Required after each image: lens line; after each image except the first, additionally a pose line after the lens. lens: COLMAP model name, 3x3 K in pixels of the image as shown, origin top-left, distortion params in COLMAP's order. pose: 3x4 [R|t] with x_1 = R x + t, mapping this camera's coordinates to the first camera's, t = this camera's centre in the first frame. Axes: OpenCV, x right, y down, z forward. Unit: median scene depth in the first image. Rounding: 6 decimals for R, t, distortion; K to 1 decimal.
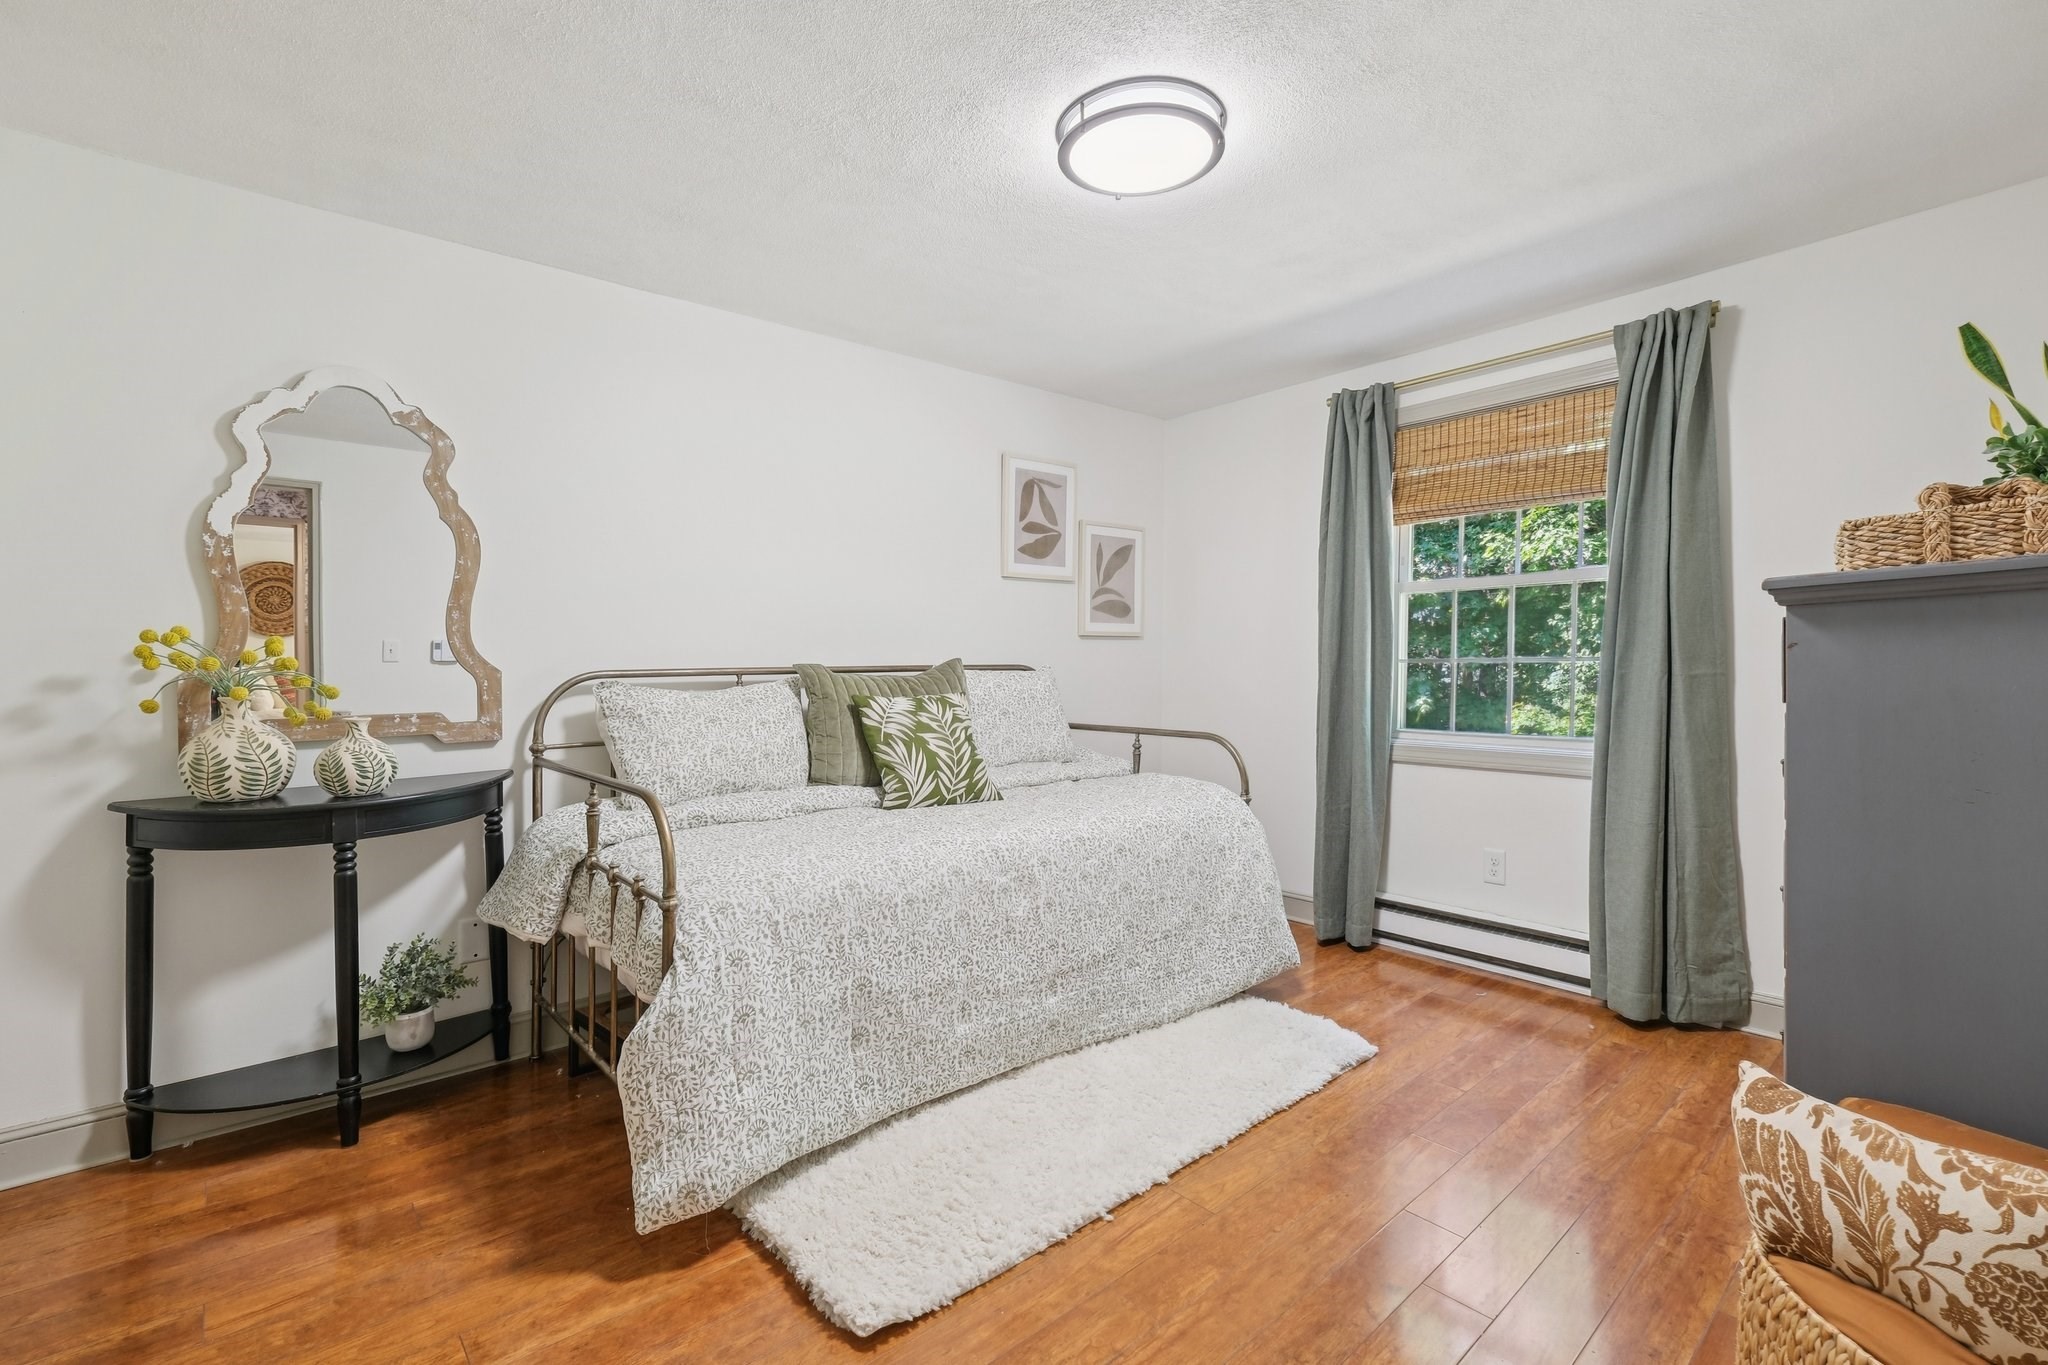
lens RADIAL K [[904.7, 0, 1043.9], [0, 904.7, 687.8], [0, 0, 1]] dist [-0.003487, -0.000590]
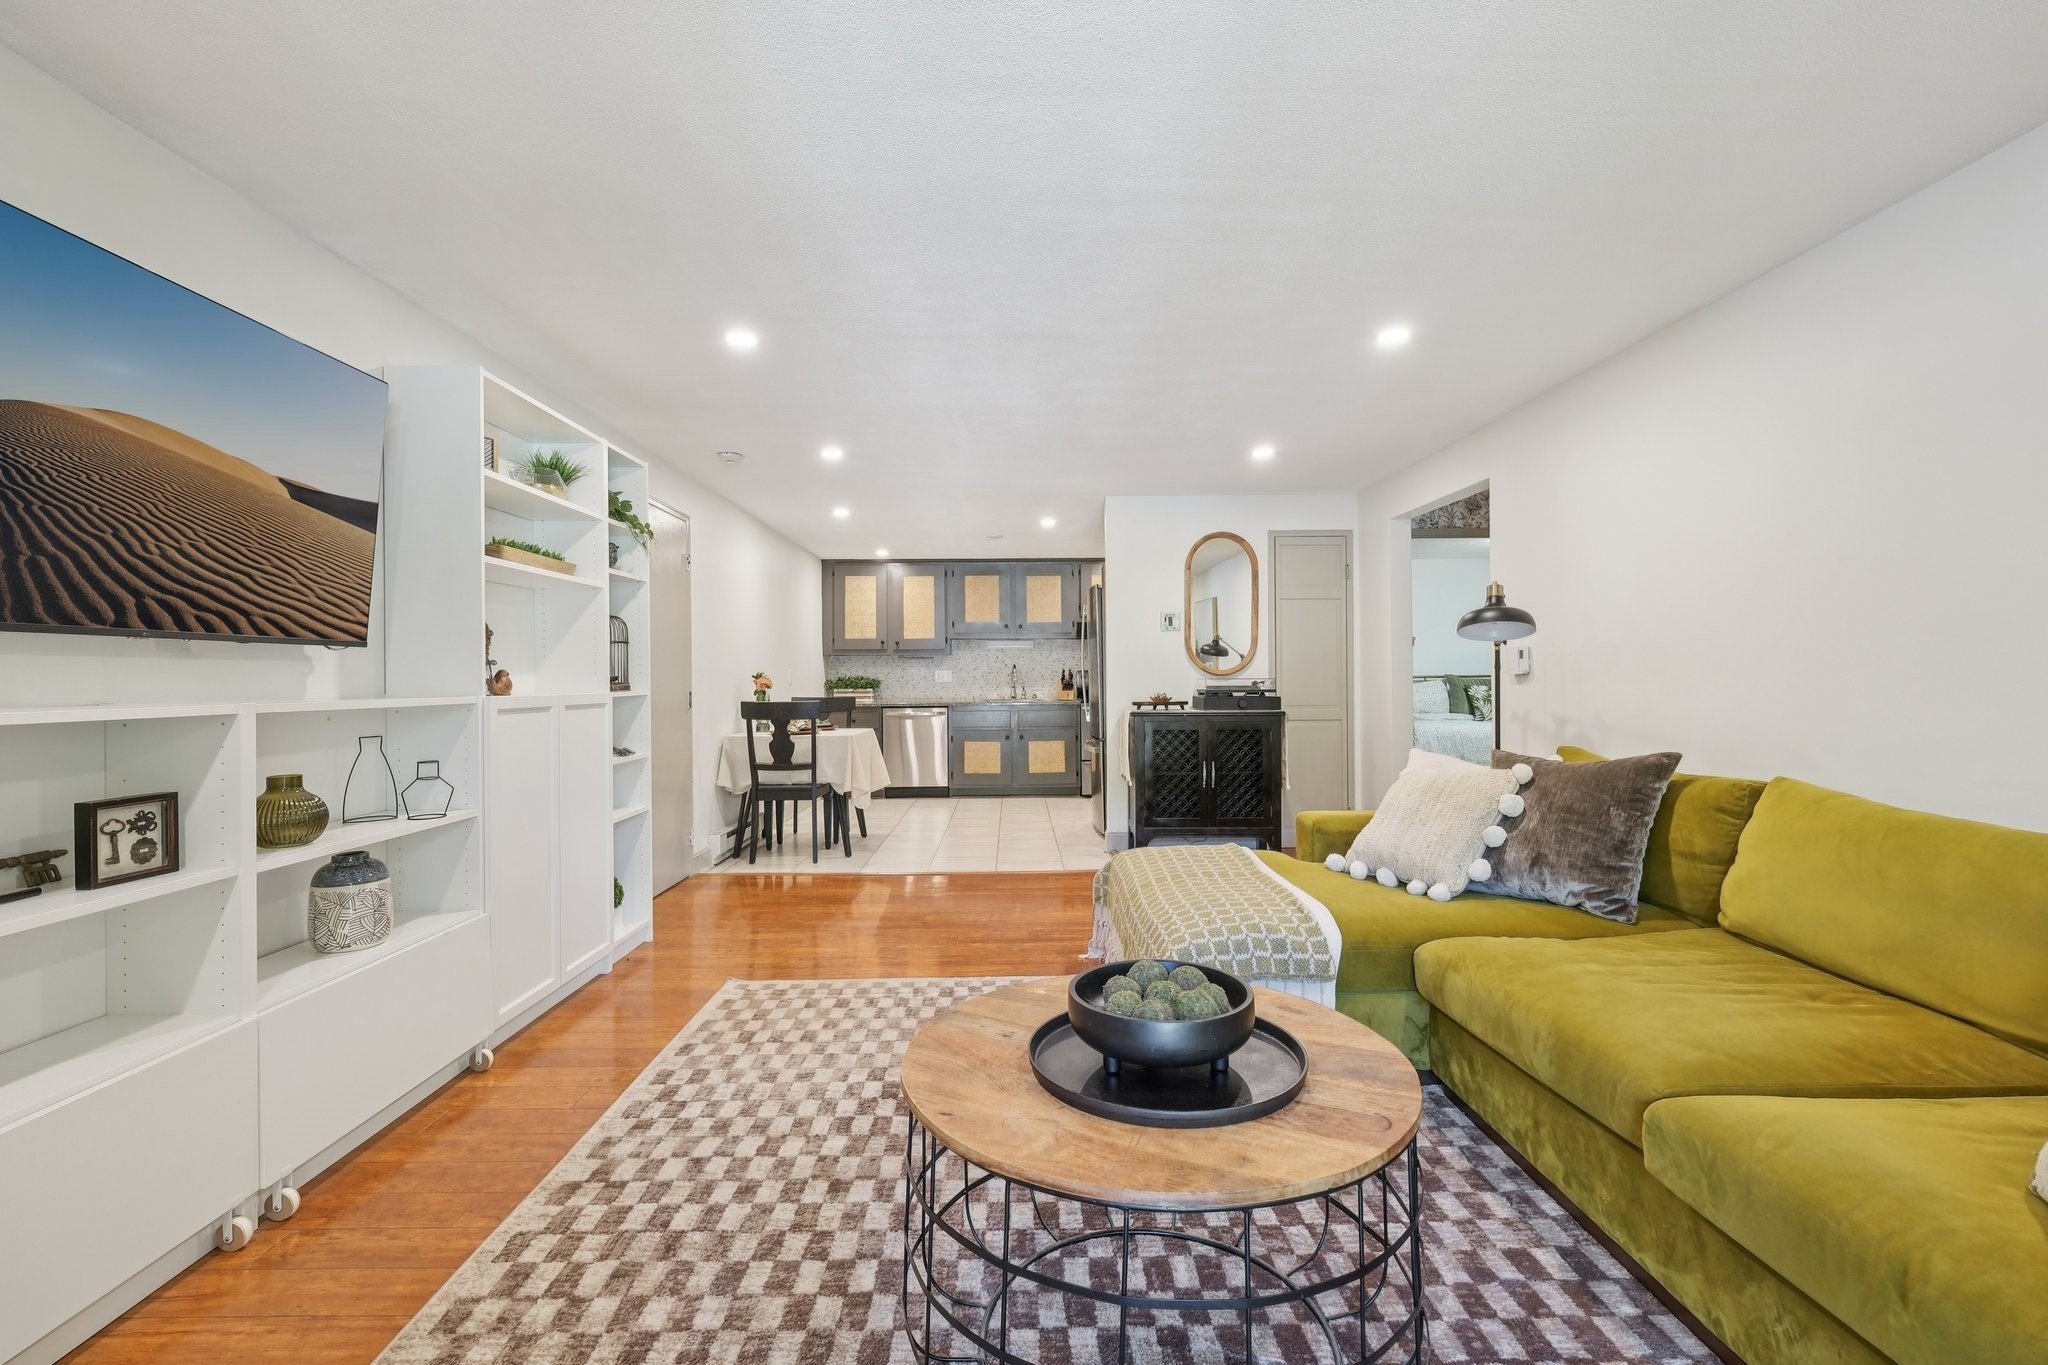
lens RADIAL K [[904.7, 0, 1028.6], [0, 904.7, 681.9], [0, 0, 1]] dist [-0.003487, -0.000590]
pose [[0.757309, 0.004735, -0.653040, 0.636683], [-0.015194, 0.999831, -0.010371, 0.051082], [0.652880, 0.017777, 0.757253, -2.166124]]
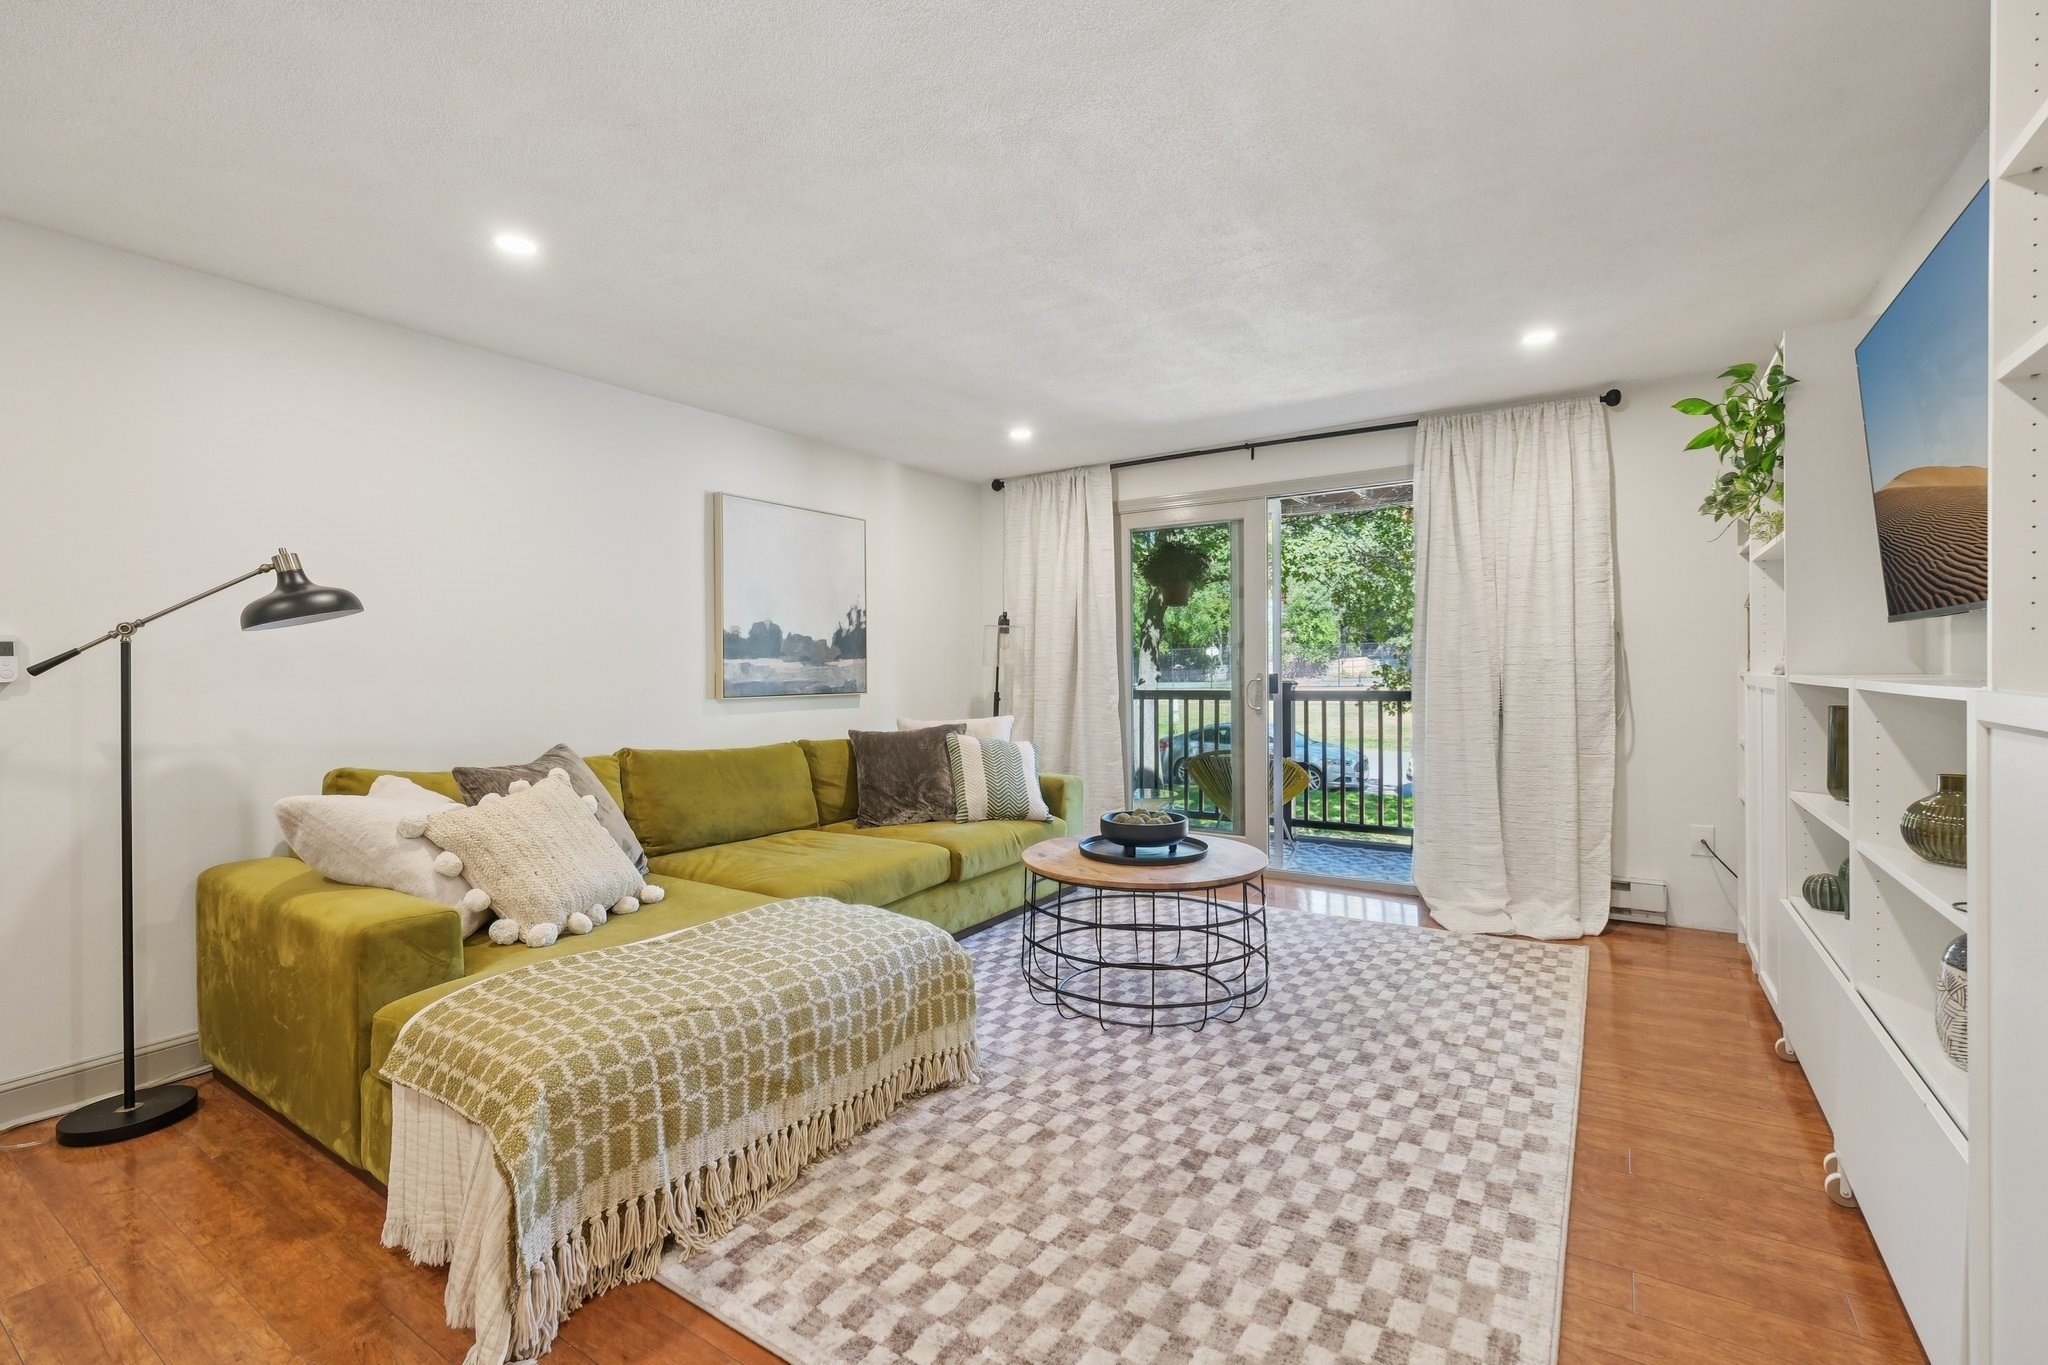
lens RADIAL K [[904.7, 0, 1034.0], [0, 904.7, 668.3], [0, 0, 1]] dist [-0.003487, -0.000590]
pose [[-0.267288, 0.016884, 0.963469, -0.652912], [0.041240, 0.999131, -0.006068, 0.042943], [-0.962734, 0.038112, -0.267752, -1.315788]]
